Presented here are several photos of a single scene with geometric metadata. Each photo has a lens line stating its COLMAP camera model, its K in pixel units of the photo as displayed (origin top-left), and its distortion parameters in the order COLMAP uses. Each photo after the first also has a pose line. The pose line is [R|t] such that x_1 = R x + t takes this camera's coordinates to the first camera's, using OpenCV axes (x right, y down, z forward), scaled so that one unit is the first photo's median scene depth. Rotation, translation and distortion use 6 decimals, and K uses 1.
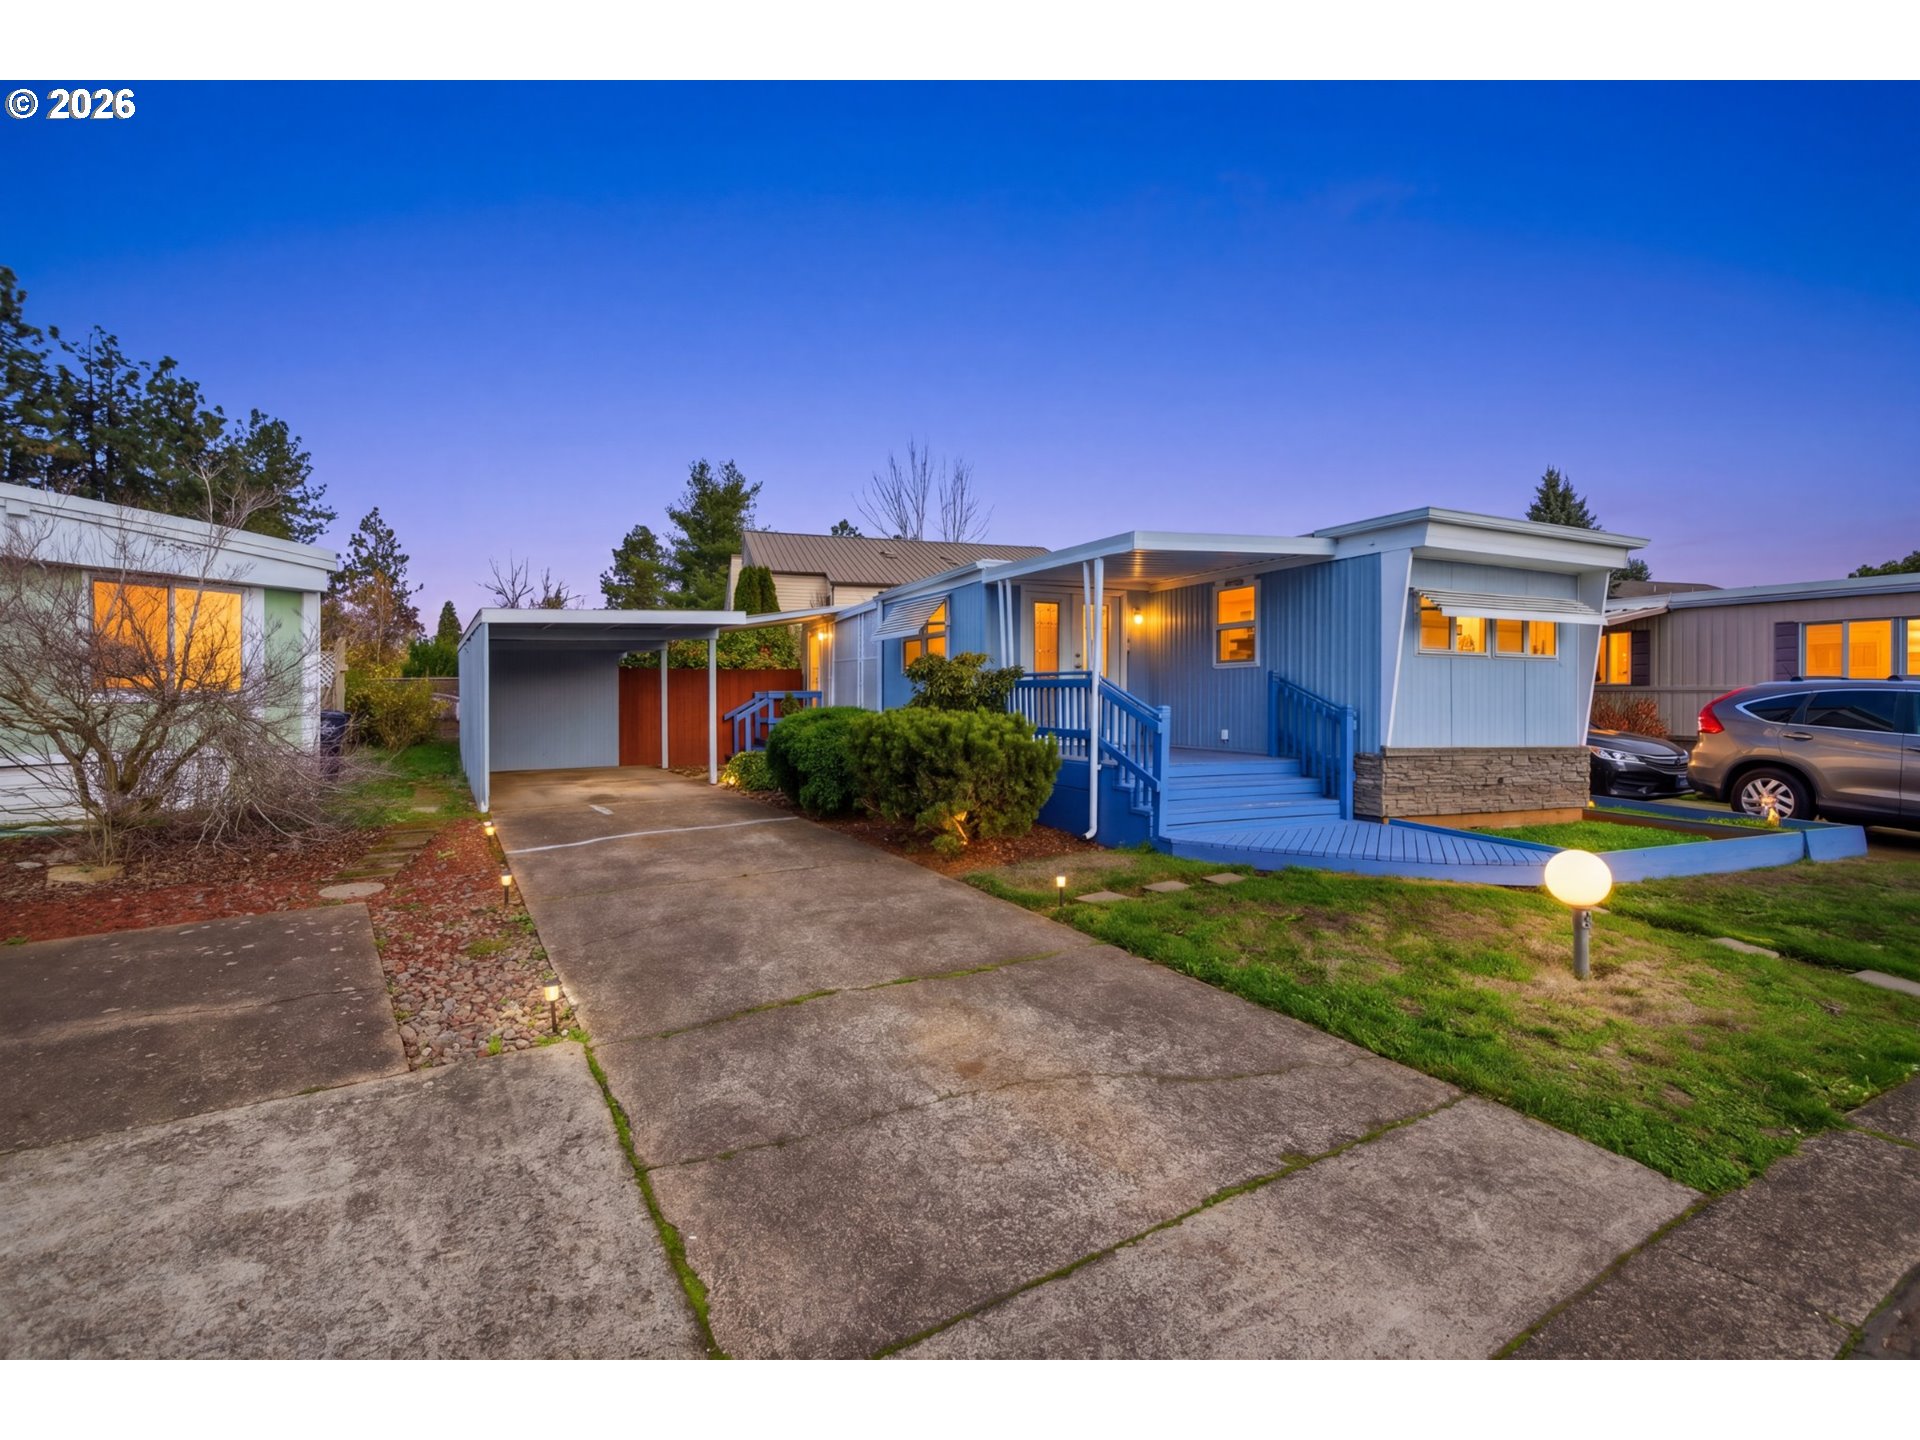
lens RADIAL K [[944.2, 0, 976.7], [0, 944.2, 716.8], [0, 0, 1]] dist [-0.004114, -0.003555]
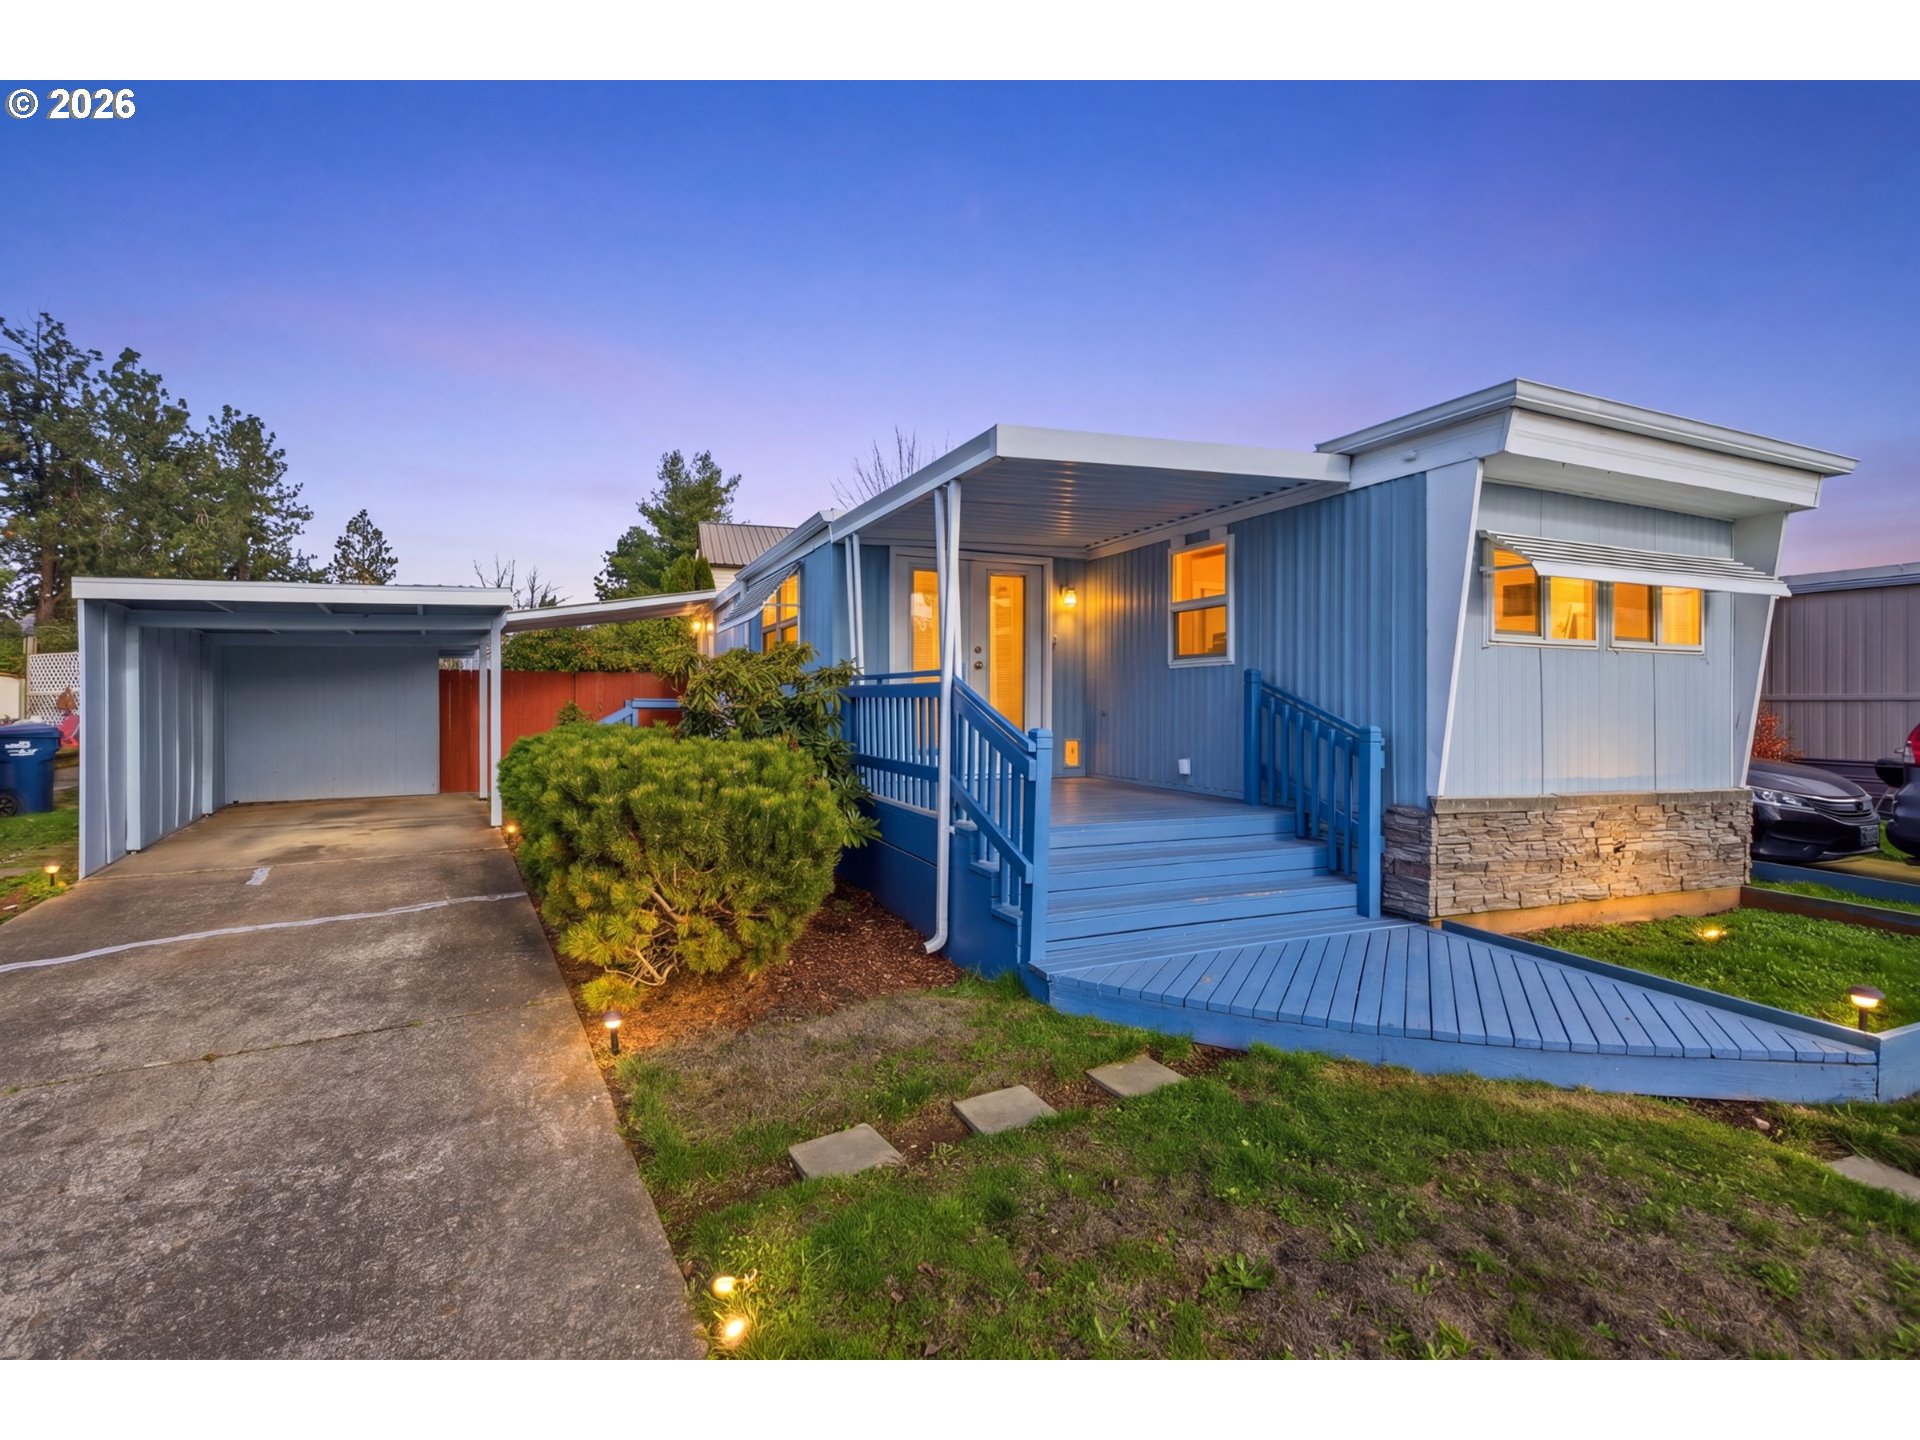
lens RADIAL K [[944.2, 0, 979.1], [0, 944.2, 716.9], [0, 0, 1]] dist [-0.004114, -0.003555]
pose [[0.999921, 0.001415, -0.012477, 0.136813], [-0.001492, 0.999980, -0.006190, -0.013258], [0.012468, 0.006208, 0.999903, 0.358934]]
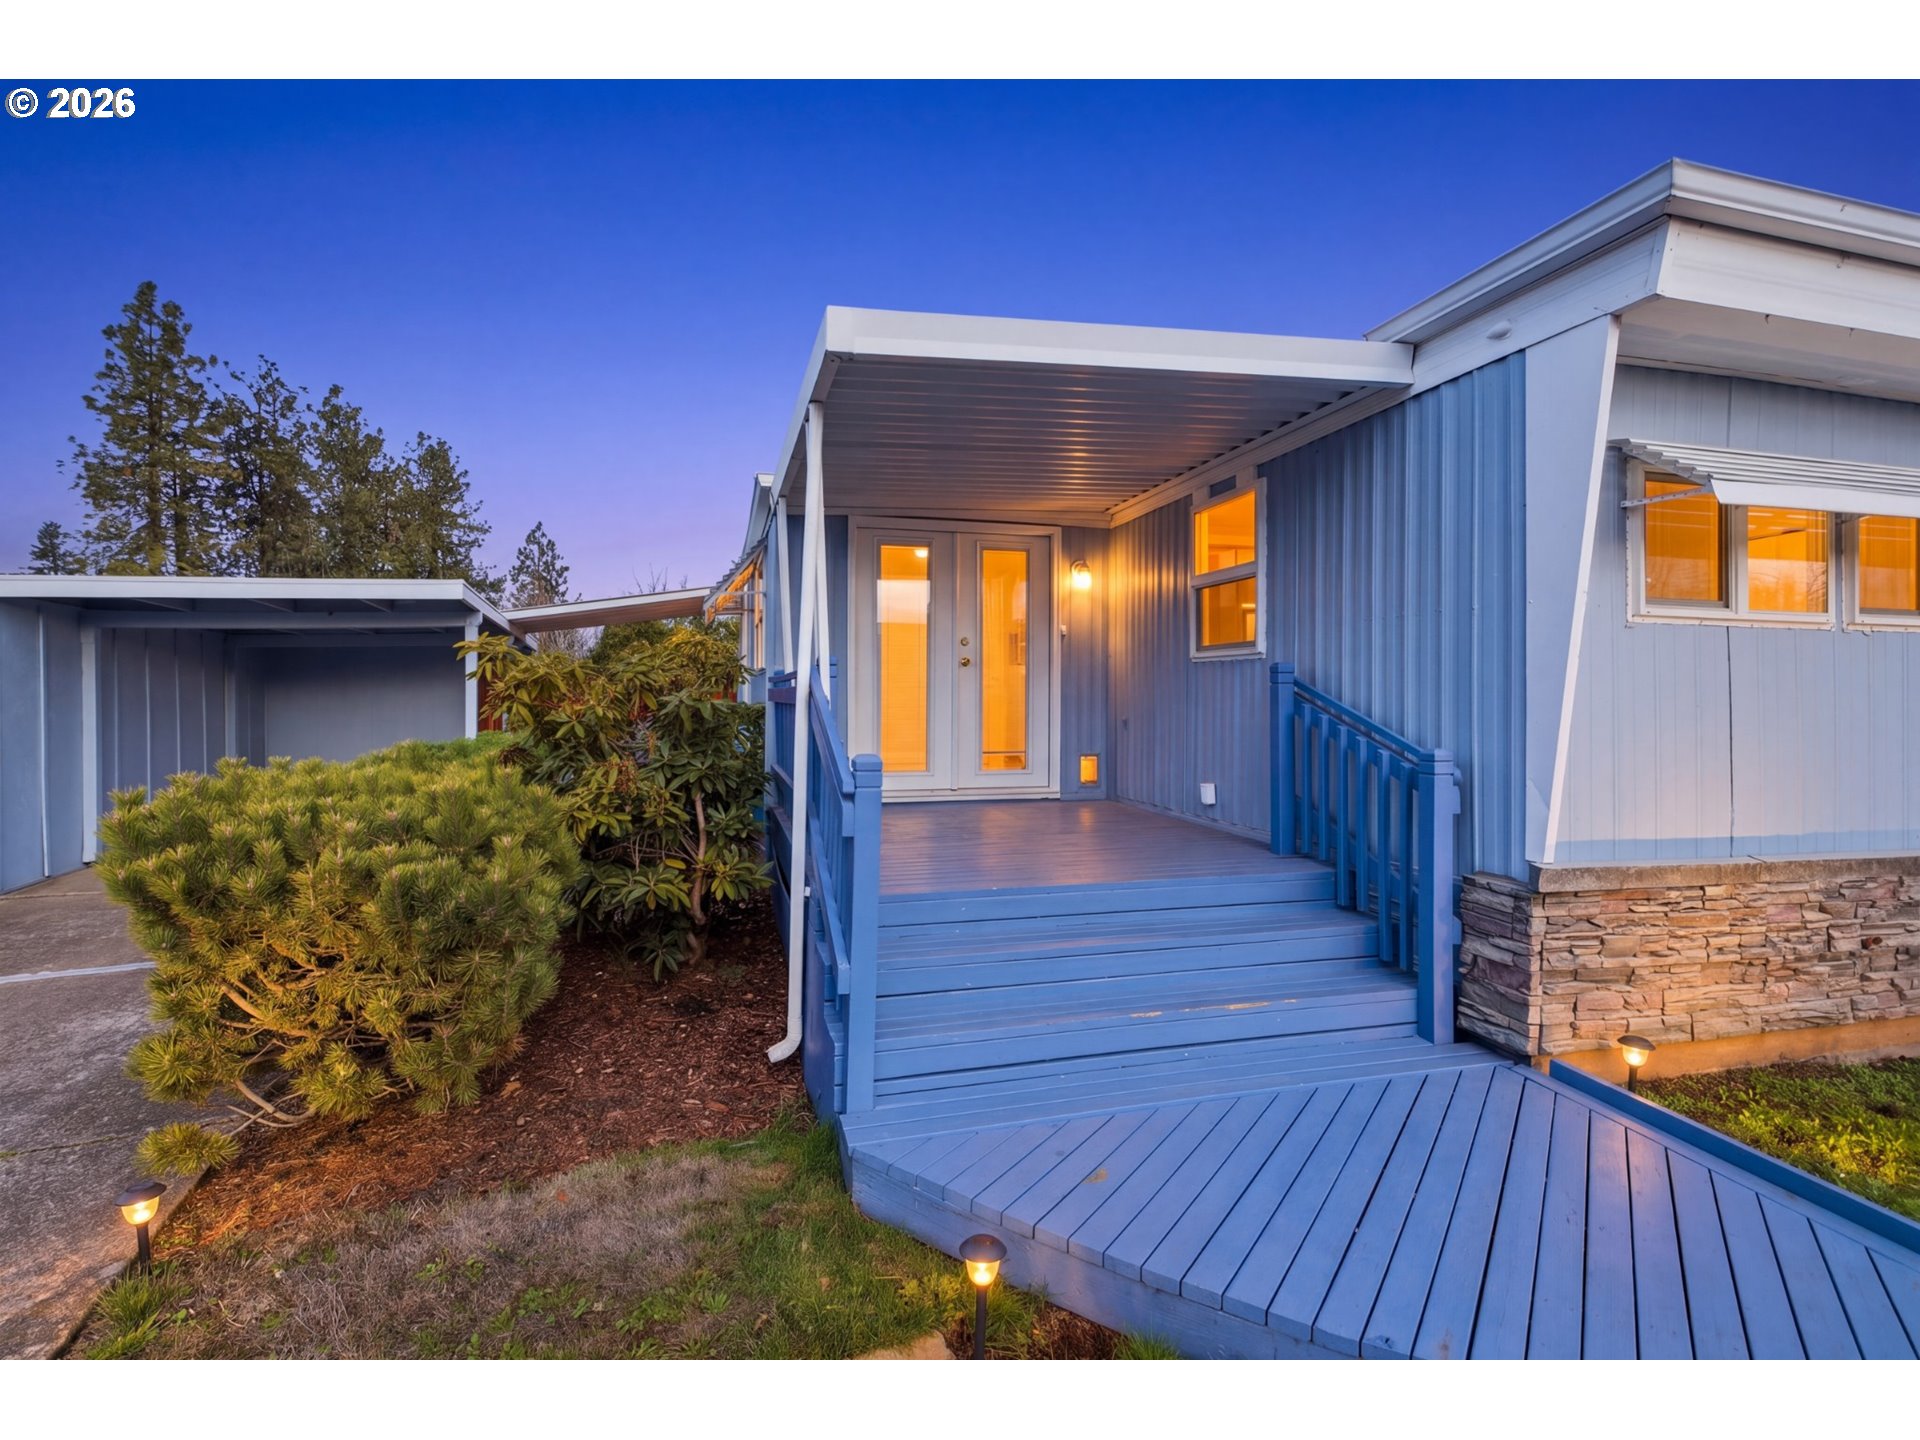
lens RADIAL K [[944.2, 0, 964.4], [0, 944.2, 716.0], [0, 0, 1]] dist [-0.004114, -0.003555]
pose [[0.983398, 0.002626, -0.181443, 0.246274], [-0.003426, 0.999986, -0.004095, -0.022213], [0.181430, 0.004649, 0.983393, 0.526111]]
